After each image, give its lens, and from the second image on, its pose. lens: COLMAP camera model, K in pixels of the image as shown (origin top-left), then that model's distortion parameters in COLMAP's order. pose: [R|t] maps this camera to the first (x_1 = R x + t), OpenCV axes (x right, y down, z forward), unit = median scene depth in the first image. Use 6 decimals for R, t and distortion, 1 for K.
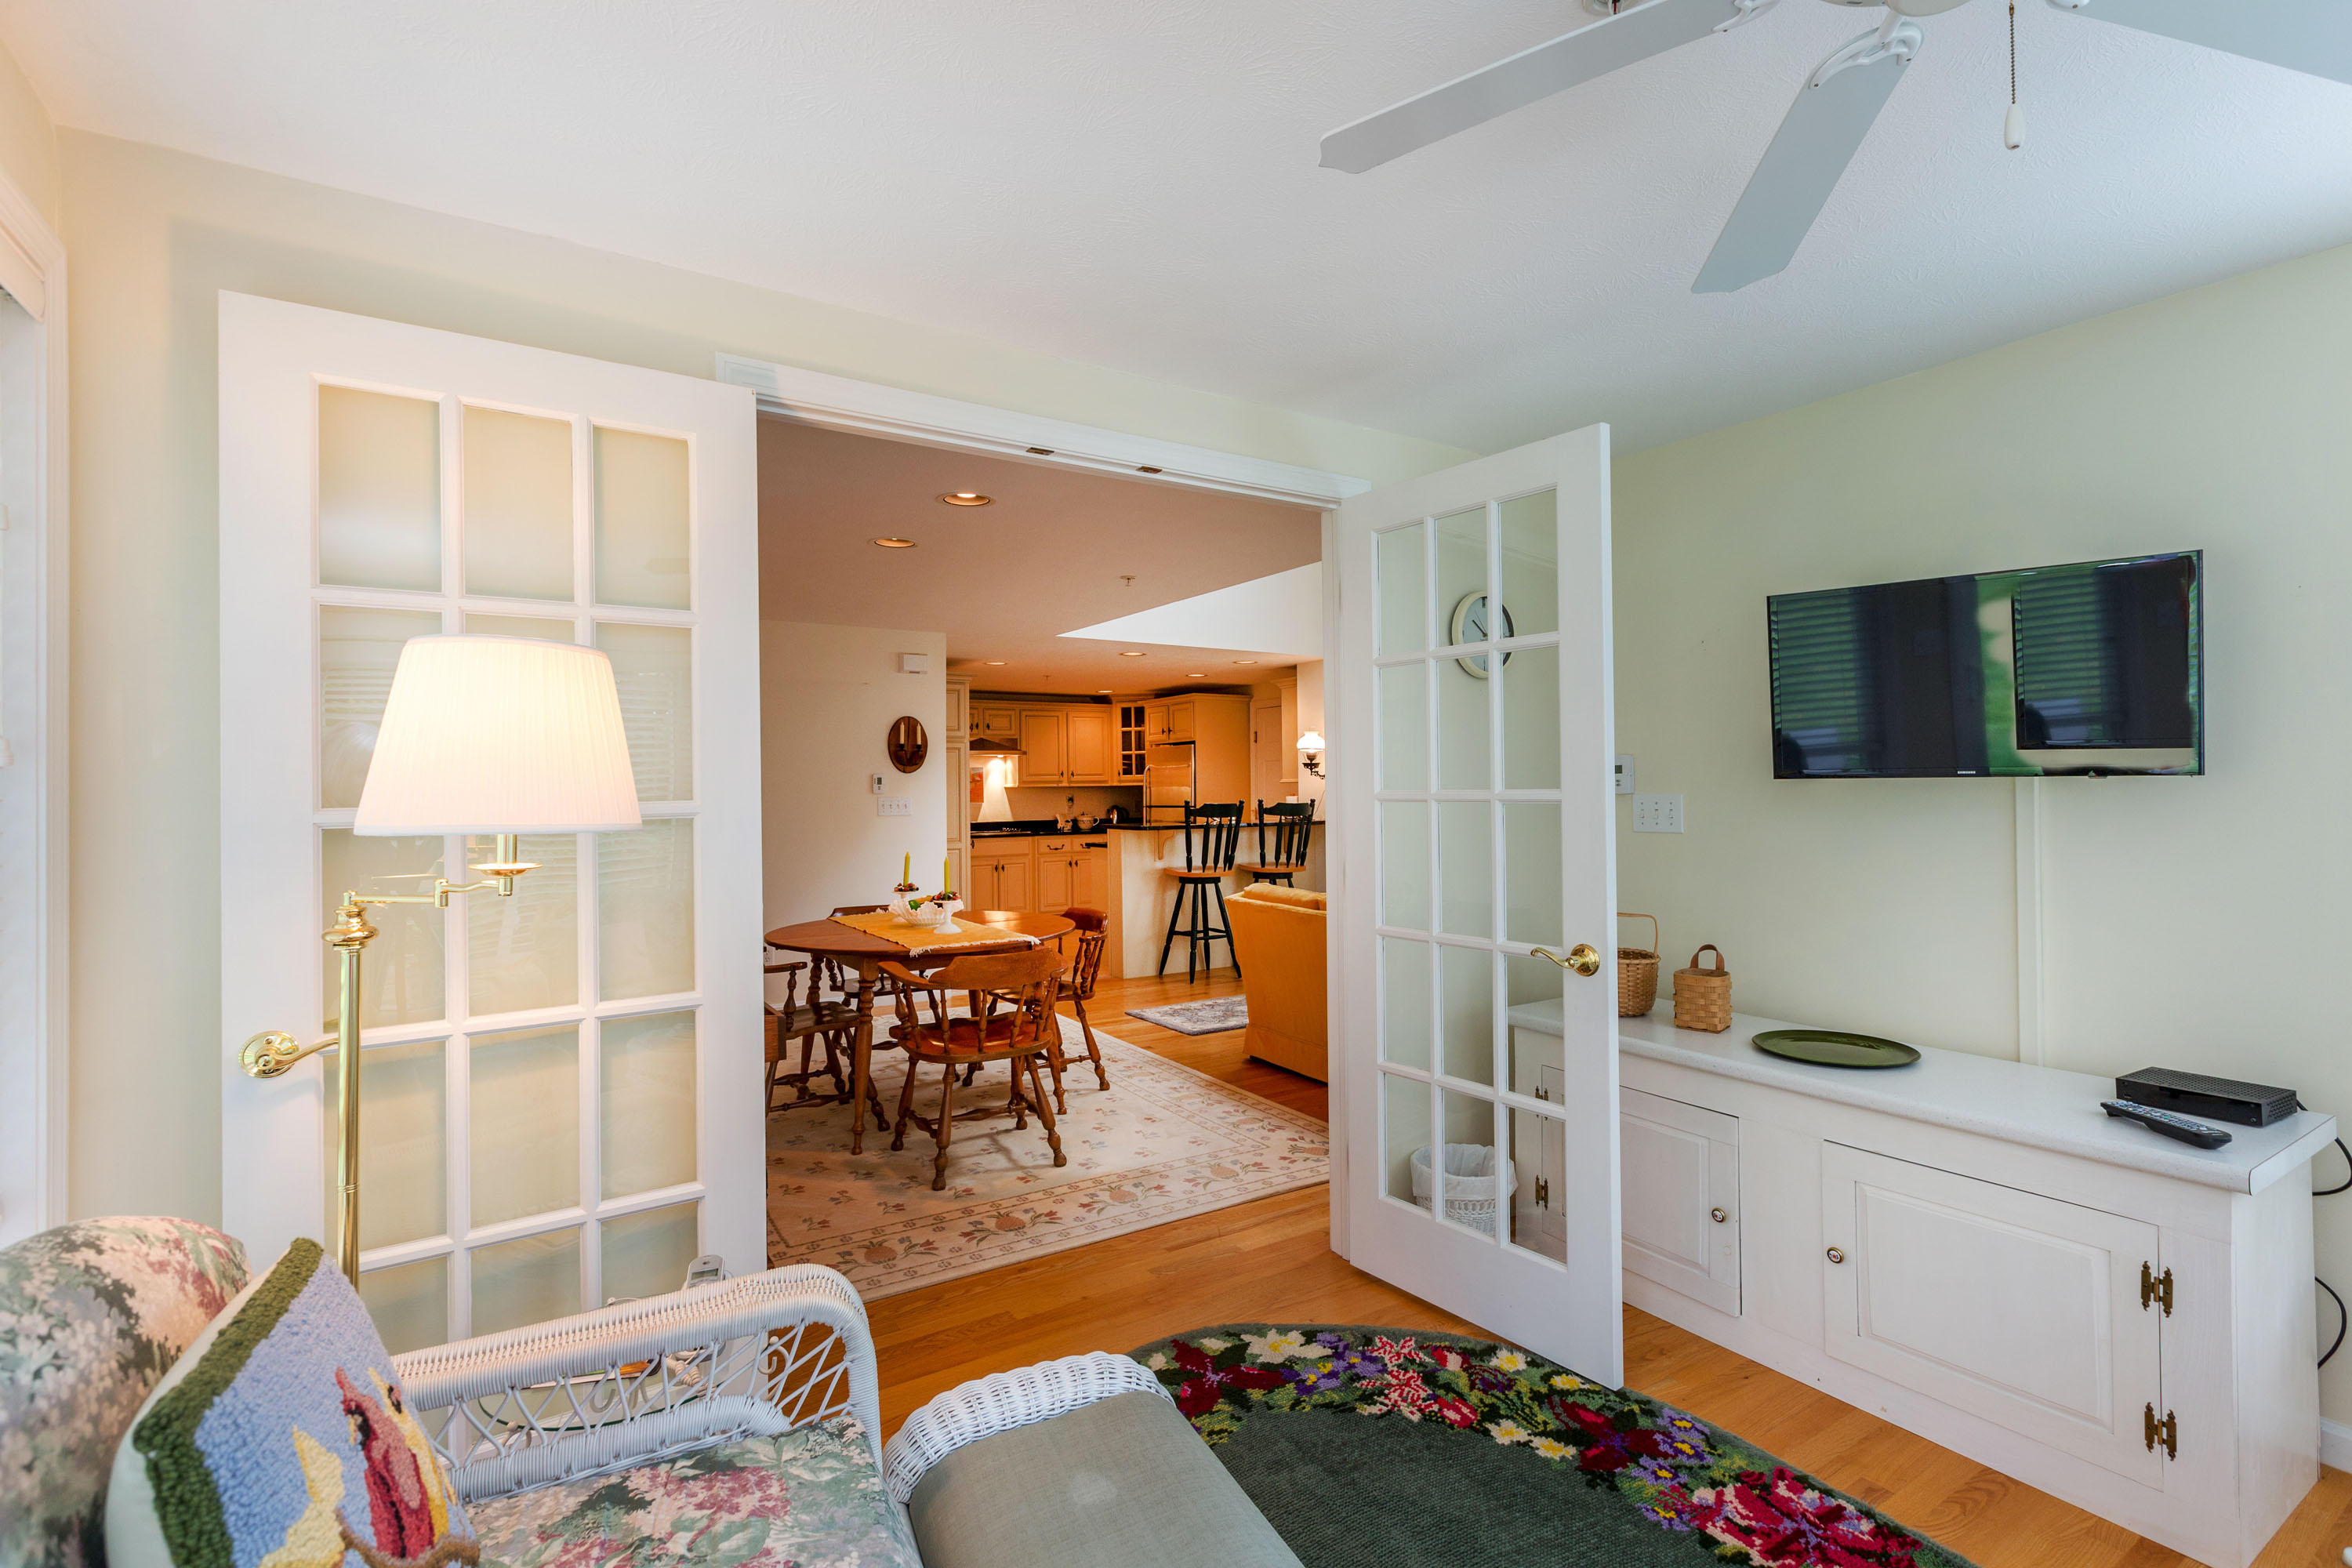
lens RADIAL K [[1092.7, 0, 1140.4], [0, 1092.7, 782.9], [0, 0, 1]] dist [-0.000356, 0.001295]
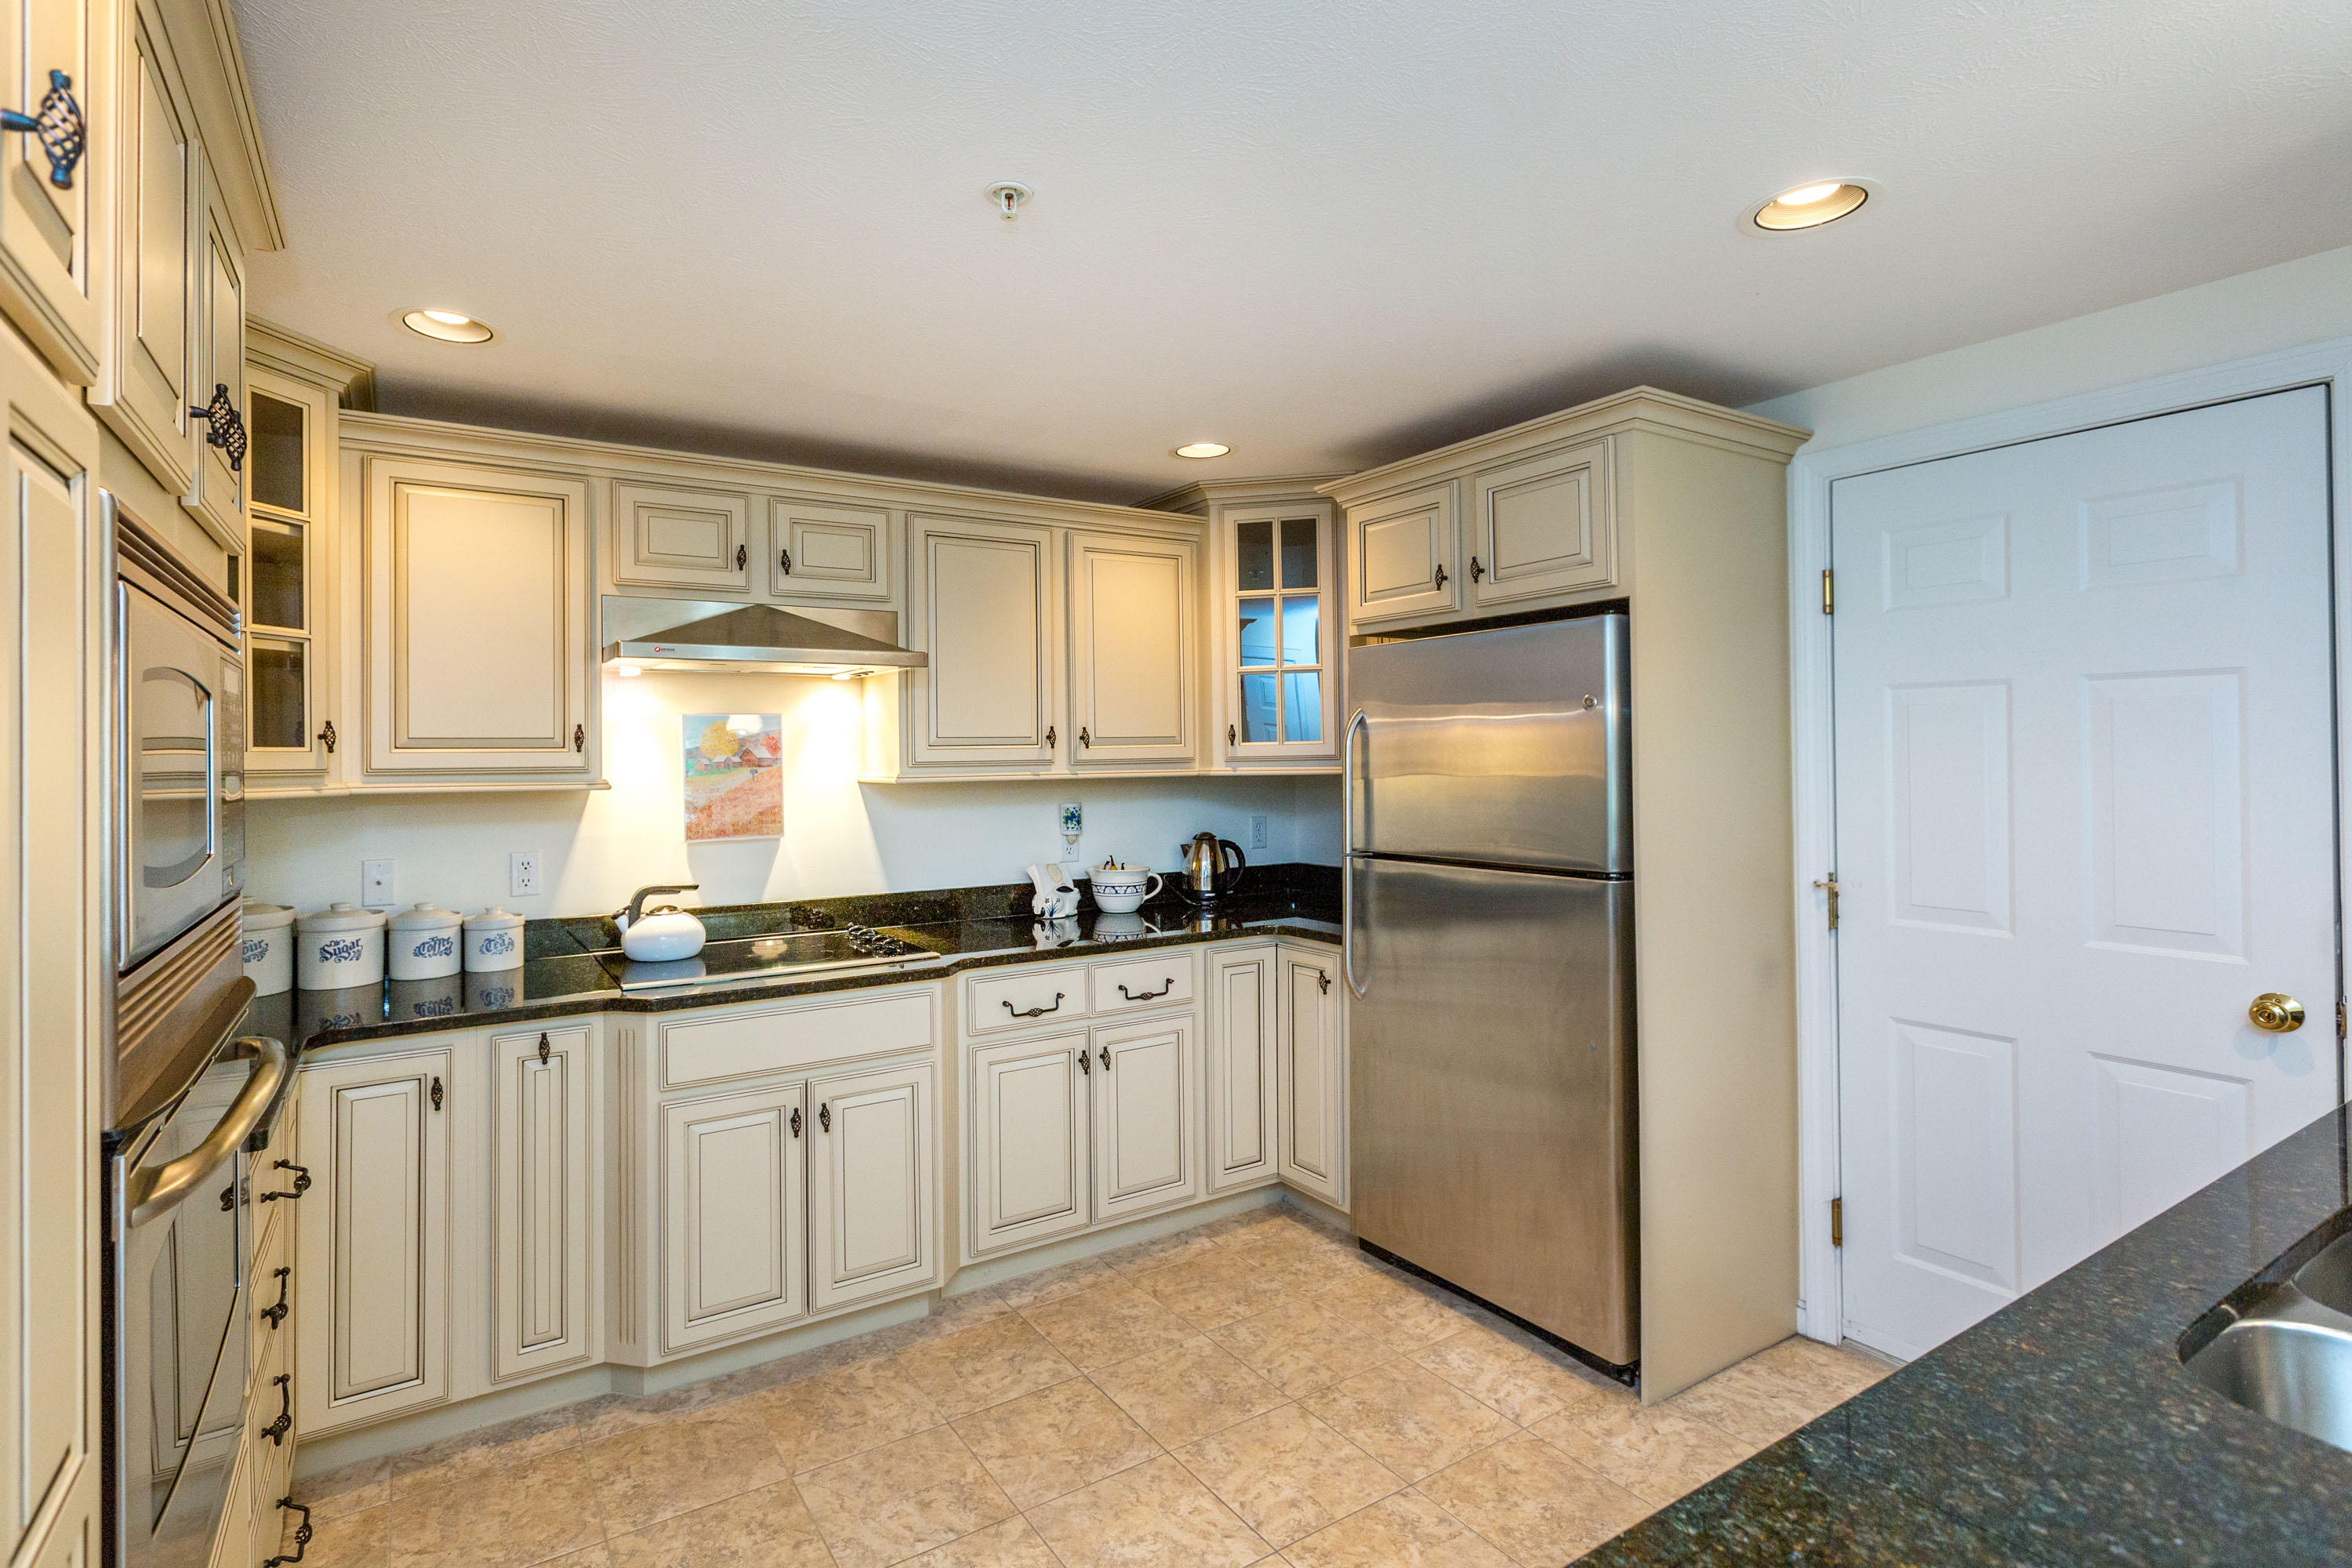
lens RADIAL K [[1122.9, 0, 1077.0], [0, 1122.9, 745.2], [0, 0, 1]] dist [-0.001204, -0.000169]
pose [[0.999943, -0.000678, -0.010691, -0.440592], [0.000659, 0.999998, -0.001815, -0.038885], [0.010692, 0.001808, 0.999941, 4.997401]]
